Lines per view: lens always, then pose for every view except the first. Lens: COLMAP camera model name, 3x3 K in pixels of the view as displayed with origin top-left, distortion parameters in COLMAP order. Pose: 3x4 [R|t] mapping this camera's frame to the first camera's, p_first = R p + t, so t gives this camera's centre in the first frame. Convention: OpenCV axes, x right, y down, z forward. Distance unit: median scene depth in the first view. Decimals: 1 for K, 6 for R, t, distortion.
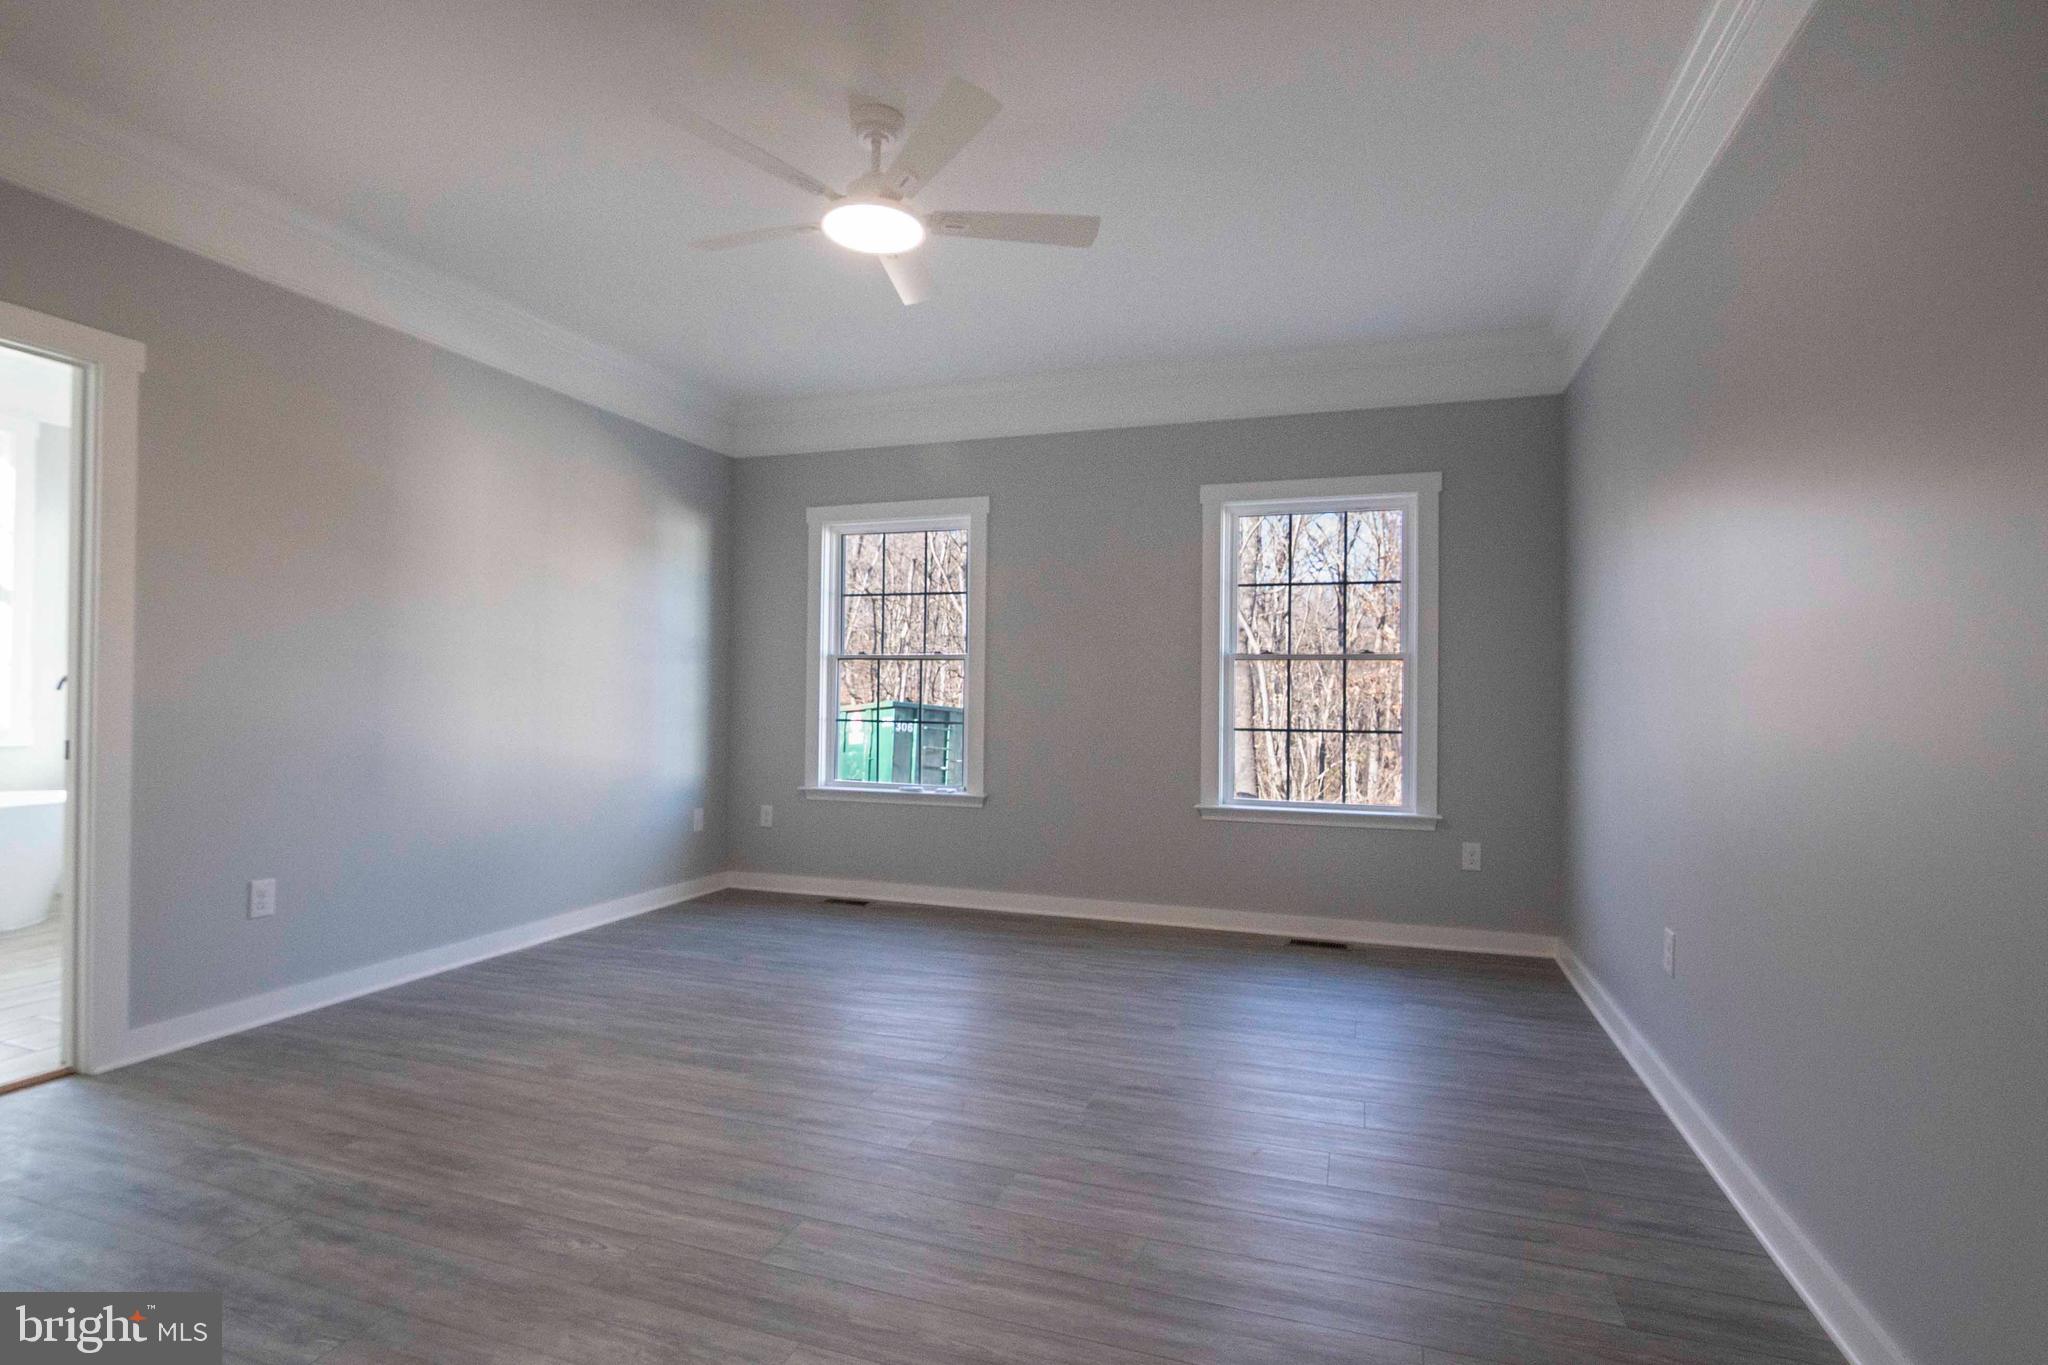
lens RADIAL K [[1010.4, 0, 1013.9], [0, 1010.4, 689.0], [0, 0, 1]] dist [-0.029945, 0.010180]
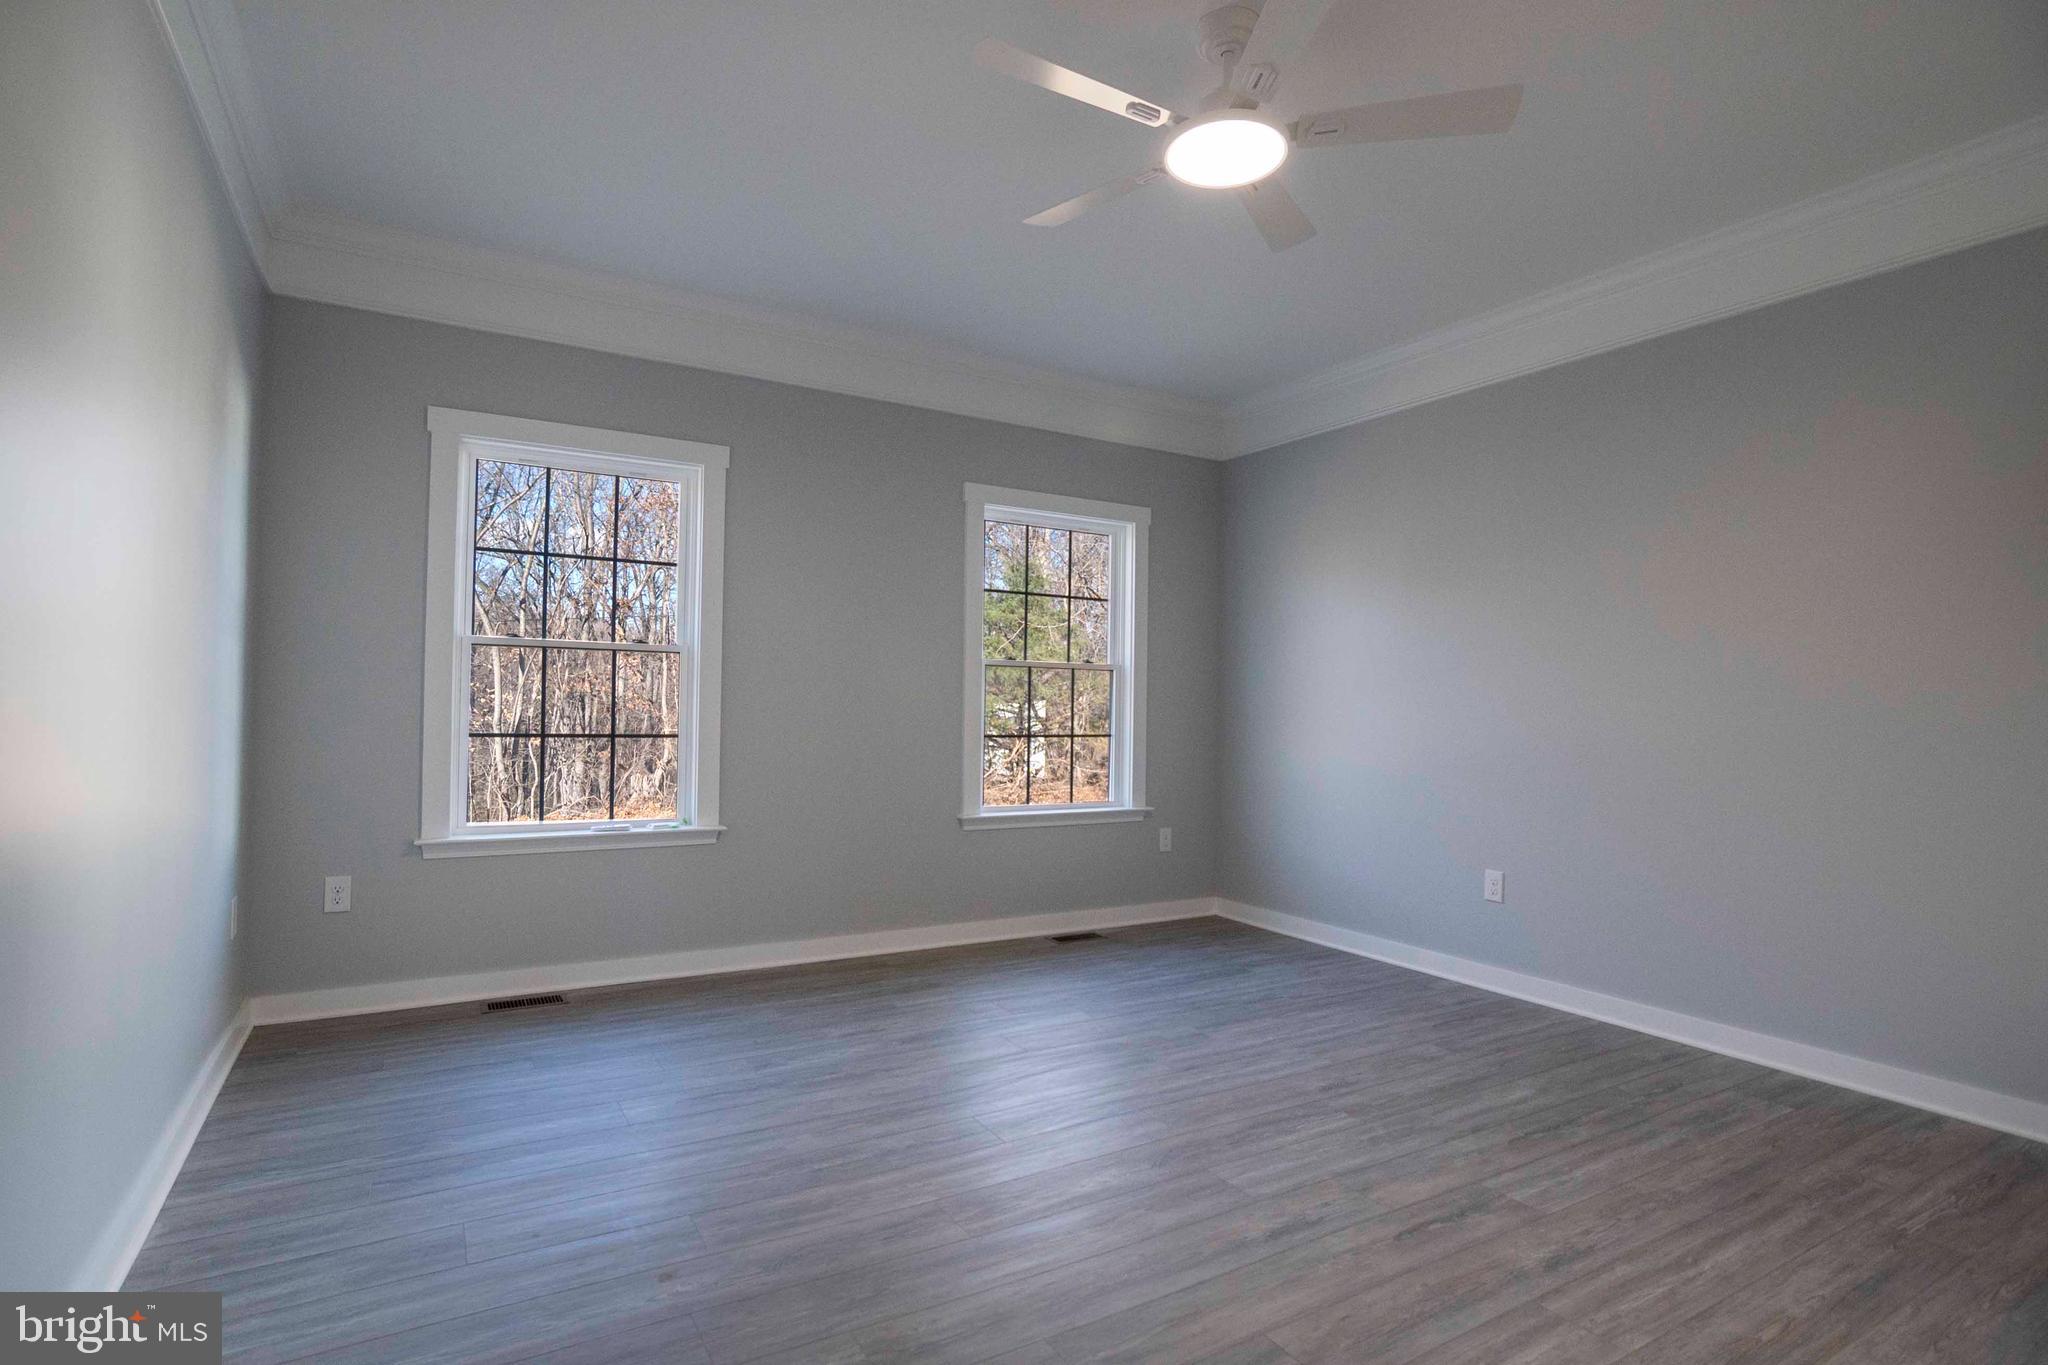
lens RADIAL K [[1010.4, 0, 1013.9], [0, 1010.4, 689.0], [0, 0, 1]] dist [-0.029945, 0.010180]
pose [[0.644408, 0.012259, 0.764584, -0.555789], [-0.014551, 0.999887, -0.003768, -0.003074], [-0.764544, -0.008697, 0.644513, 0.369270]]
